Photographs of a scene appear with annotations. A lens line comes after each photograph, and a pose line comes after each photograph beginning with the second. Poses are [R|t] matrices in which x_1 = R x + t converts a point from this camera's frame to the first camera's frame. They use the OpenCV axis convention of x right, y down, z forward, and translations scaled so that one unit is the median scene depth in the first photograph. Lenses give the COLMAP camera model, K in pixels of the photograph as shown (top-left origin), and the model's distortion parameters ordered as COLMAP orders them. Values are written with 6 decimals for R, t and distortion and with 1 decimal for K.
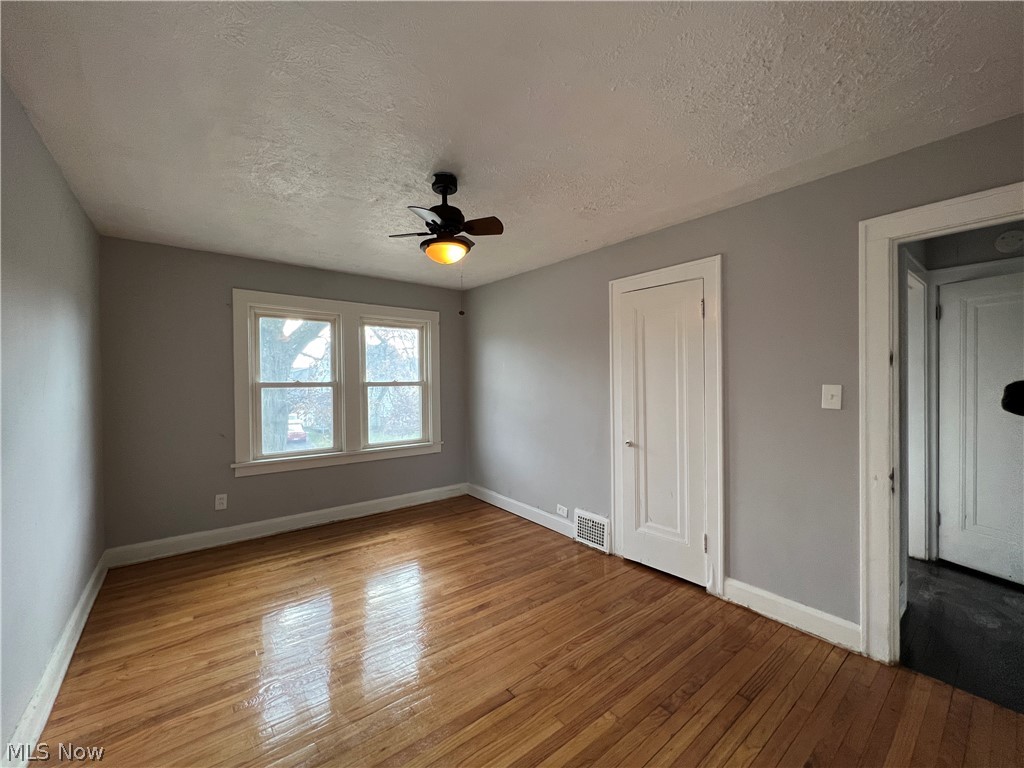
lens RADIAL K [[414.3, 0, 507.9], [0, 414.3, 384.8], [0, 0, 1]] dist [-0.007719, -0.000041]
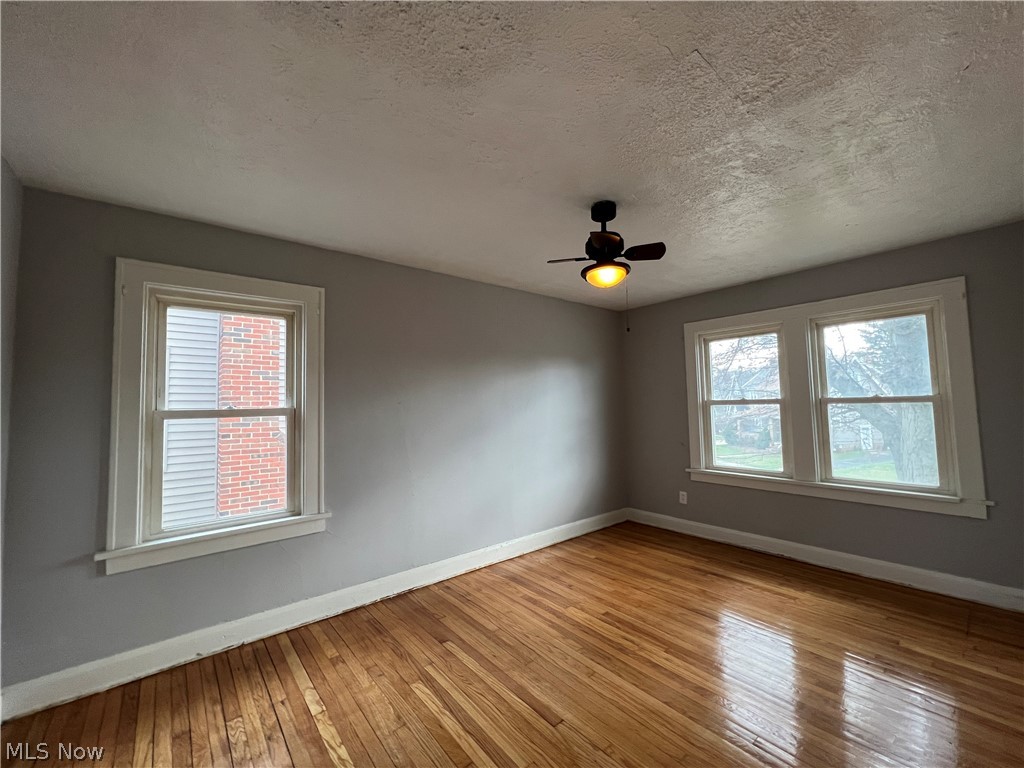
lens RADIAL K [[414.3, 0, 514.1], [0, 414.3, 380.8], [0, 0, 1]] dist [-0.007719, -0.000041]
pose [[0.012041, -0.051827, -0.998583, 0.495365], [0.010743, 0.998605, -0.051698, -0.005591], [0.999870, -0.010106, 0.012581, 0.432677]]
